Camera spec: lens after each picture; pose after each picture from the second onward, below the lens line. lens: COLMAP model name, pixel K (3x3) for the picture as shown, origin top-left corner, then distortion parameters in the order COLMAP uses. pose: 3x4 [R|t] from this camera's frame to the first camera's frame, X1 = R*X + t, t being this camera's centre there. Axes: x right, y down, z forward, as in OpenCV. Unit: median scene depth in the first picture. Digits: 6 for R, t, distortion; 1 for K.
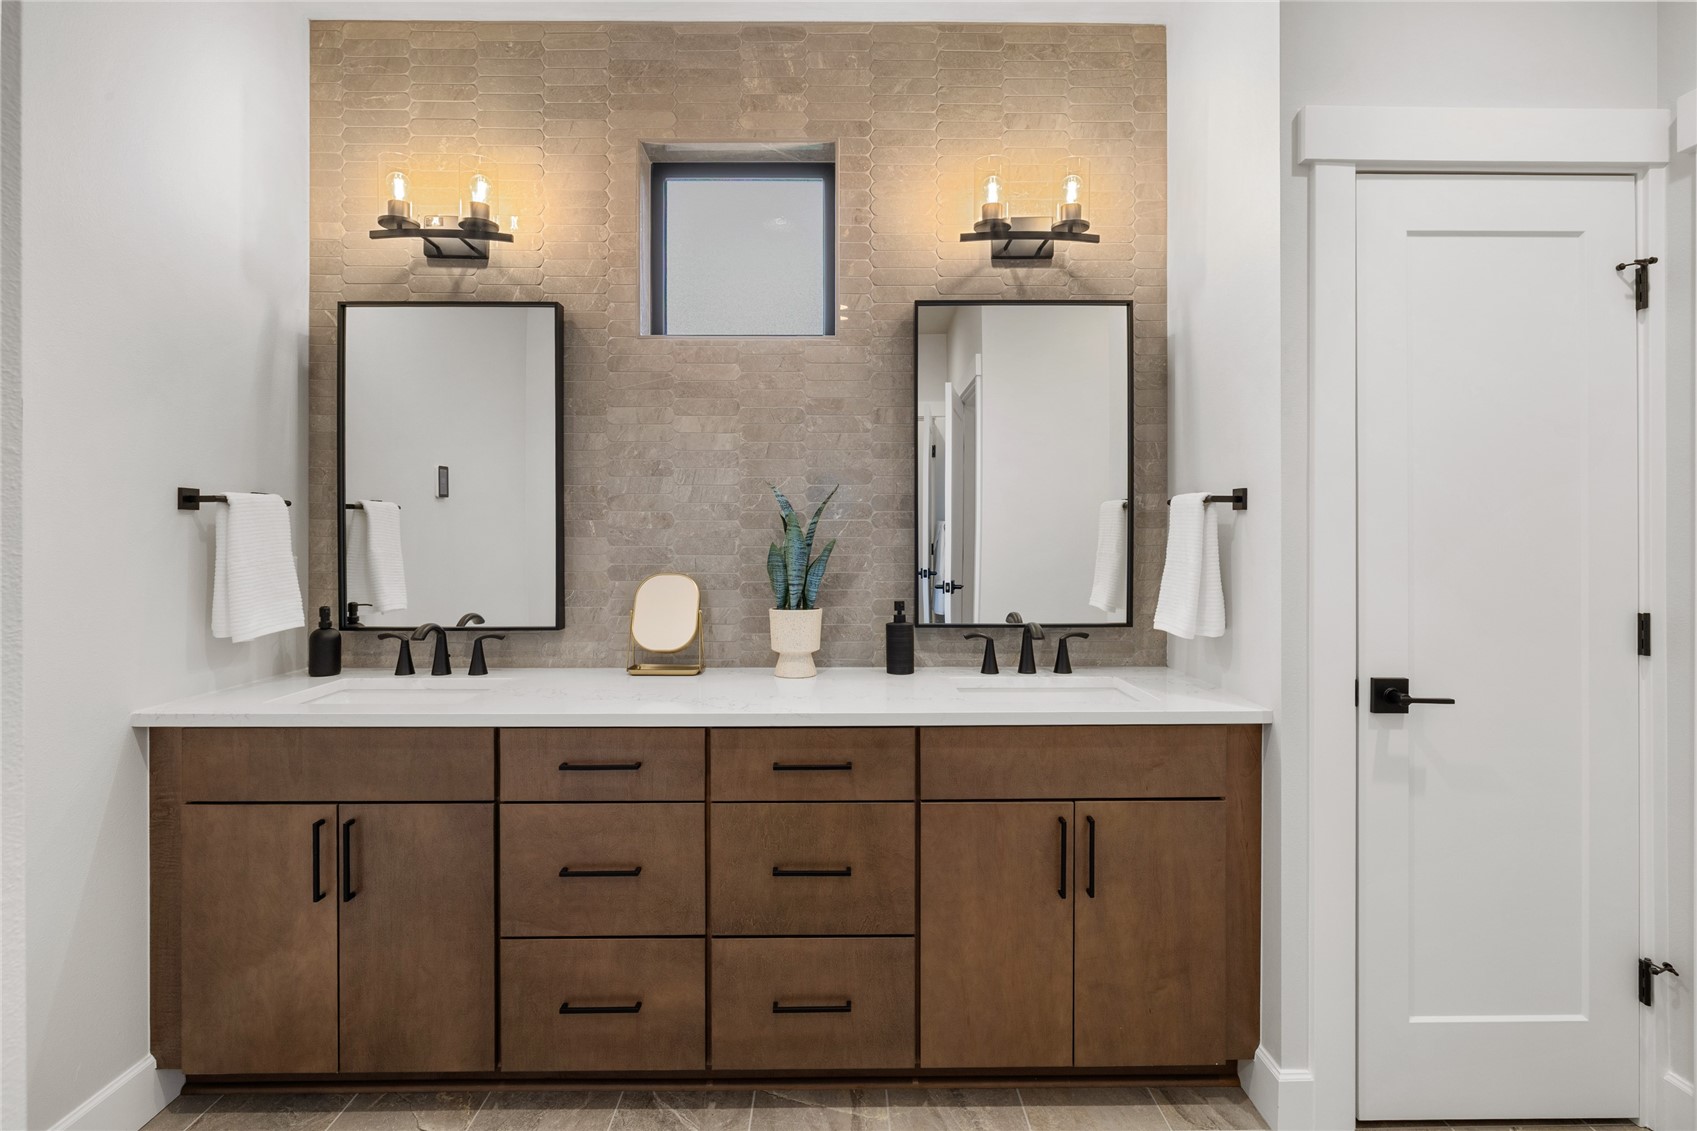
lens RADIAL K [[831.3, 0, 850.4], [0, 831.3, 548.8], [0, 0, 1]] dist [-0.010381, 0.002630]
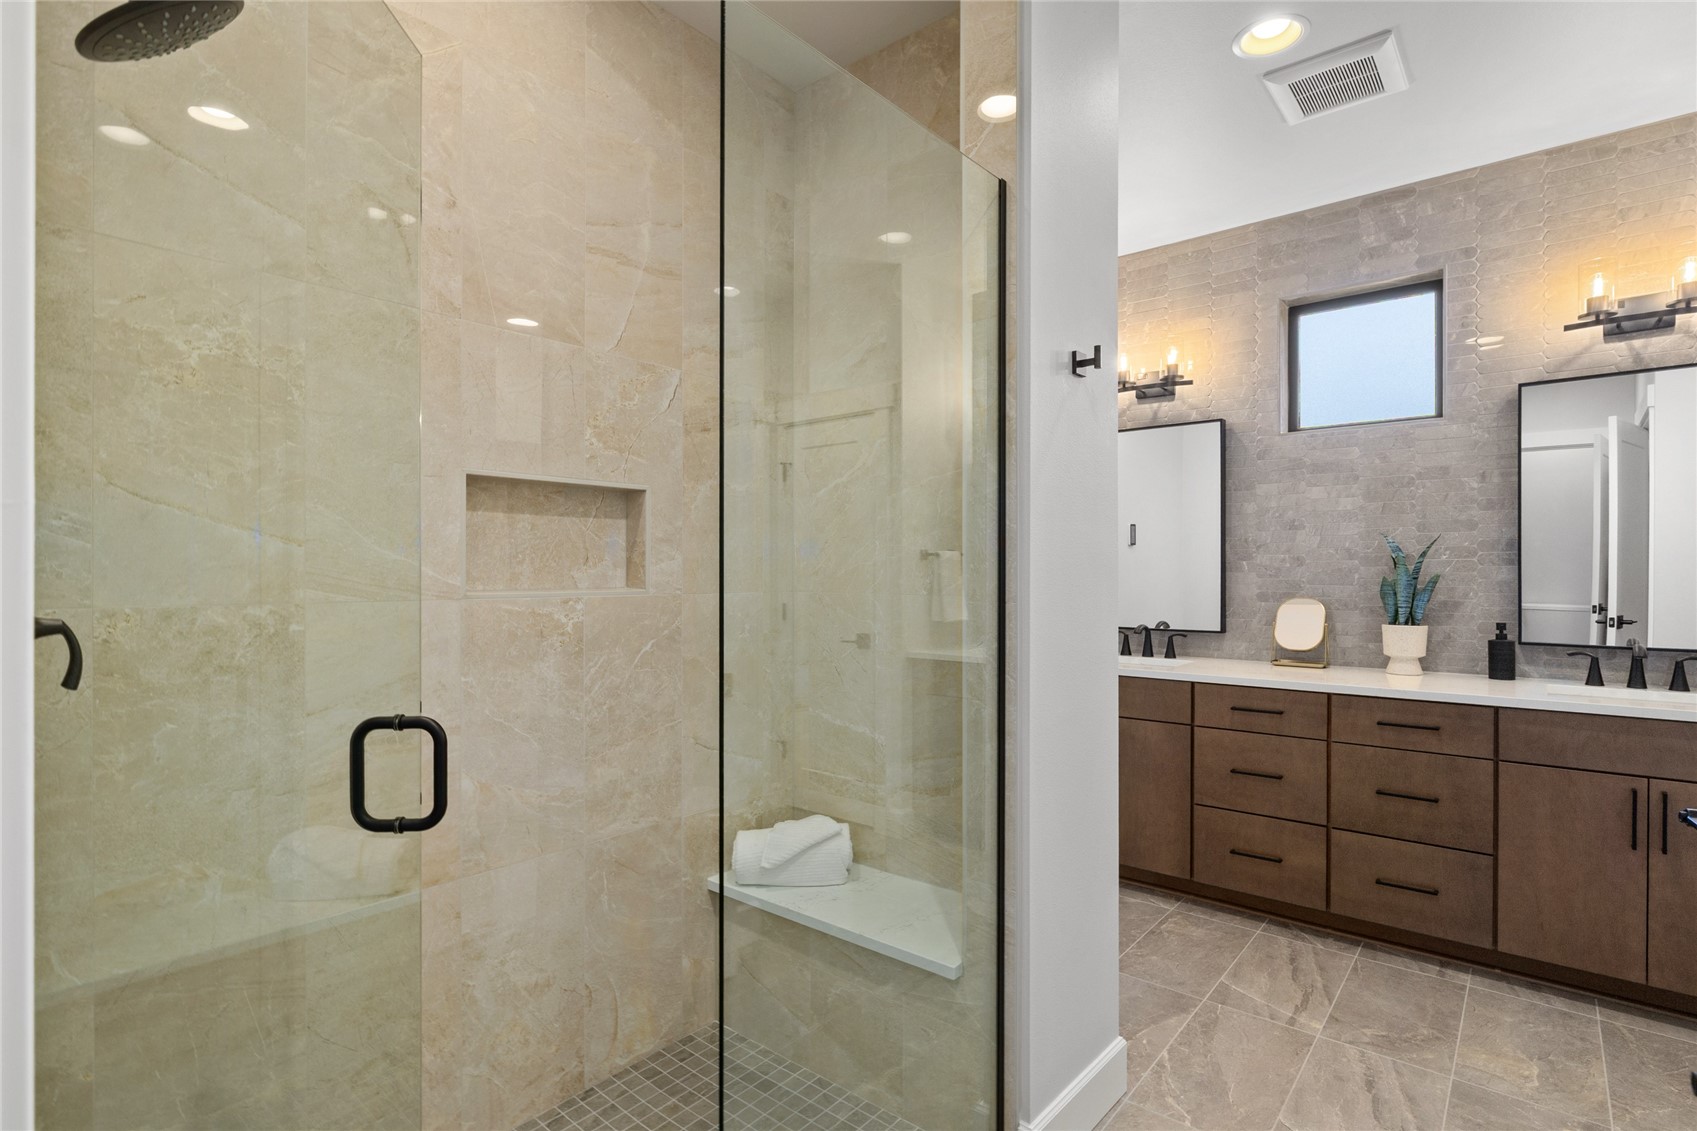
lens RADIAL K [[831.3, 0, 862.2], [0, 831.3, 573.0], [0, 0, 1]] dist [-0.010381, 0.002630]
pose [[0.764484, 0.000396, -0.644643, 0.124619], [-0.007561, 0.999937, -0.008352, 0.004686], [0.644599, 0.011259, 0.764438, -0.589005]]
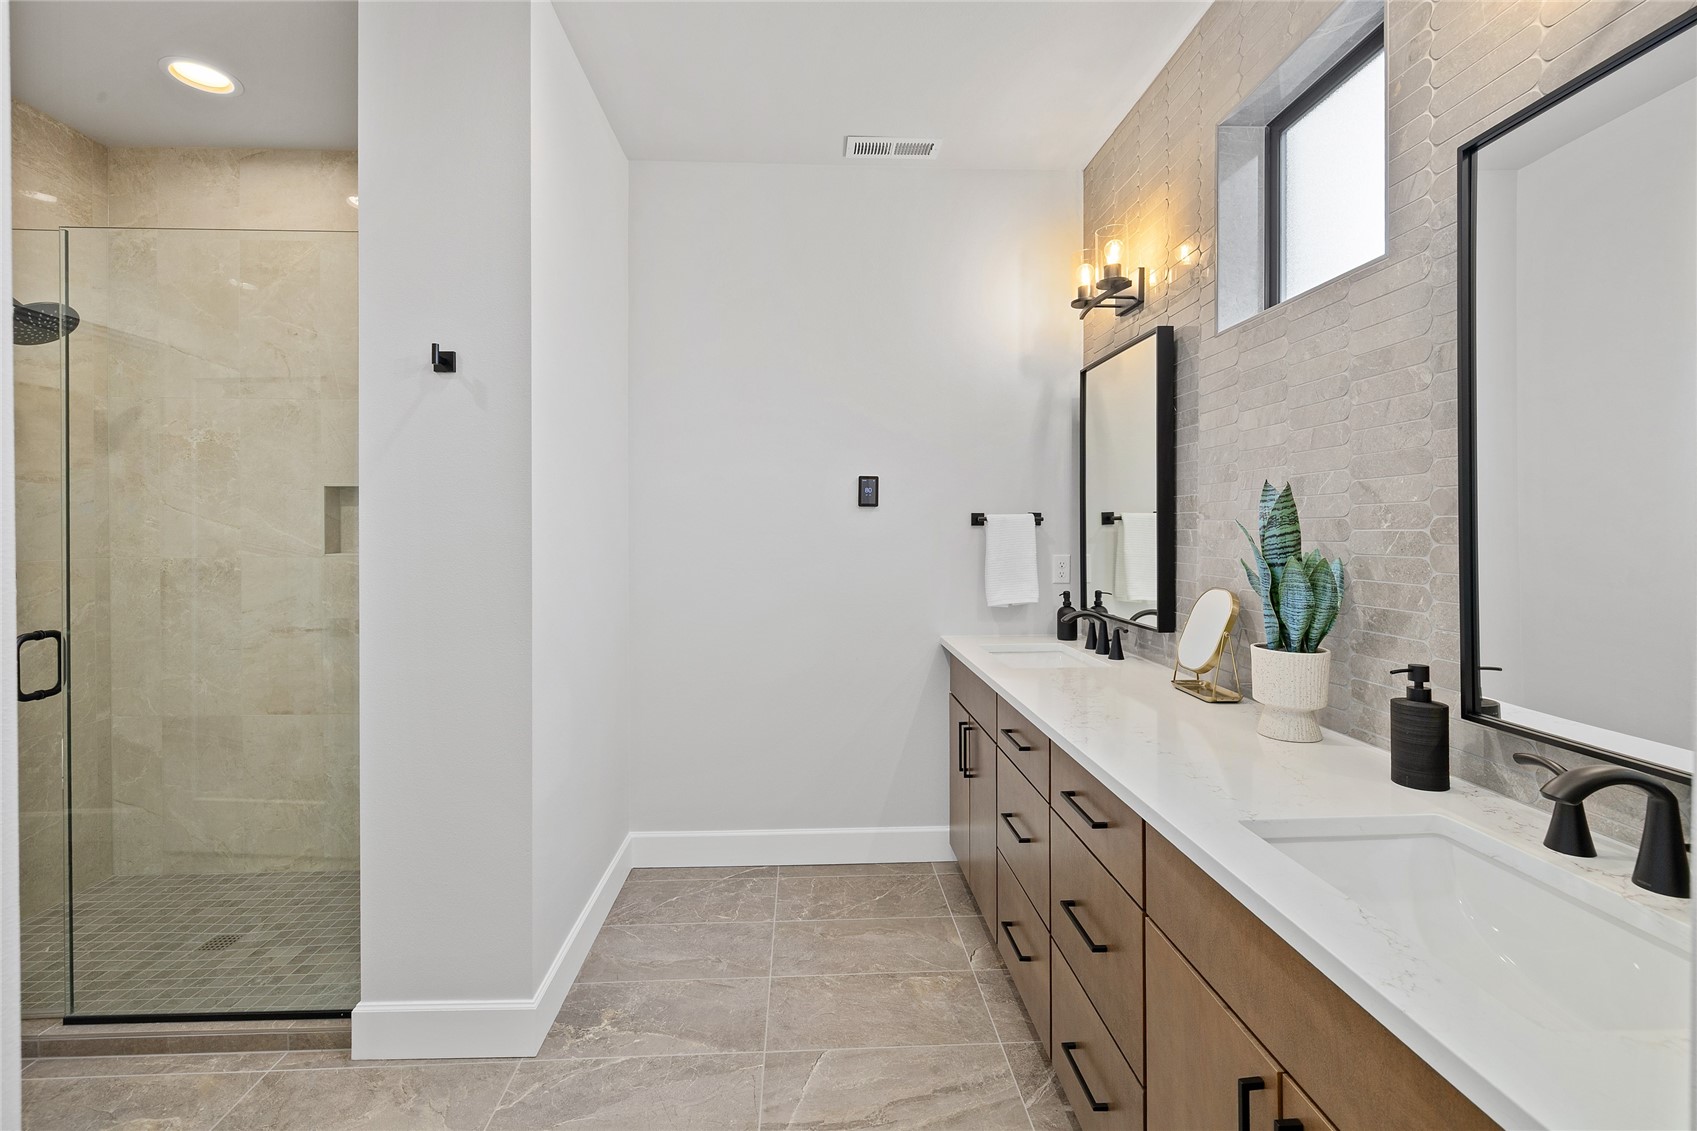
lens RADIAL K [[721.9, 0, 836.4], [0, 721.9, 533.8], [0, 0, 1]] dist [-0.000435, -0.000086]
pose [[0.036604, 0.005697, -0.999314, 0.560004], [-0.012329, 0.999910, 0.005249, -0.029548], [0.999254, 0.012128, 0.036671, 0.550778]]
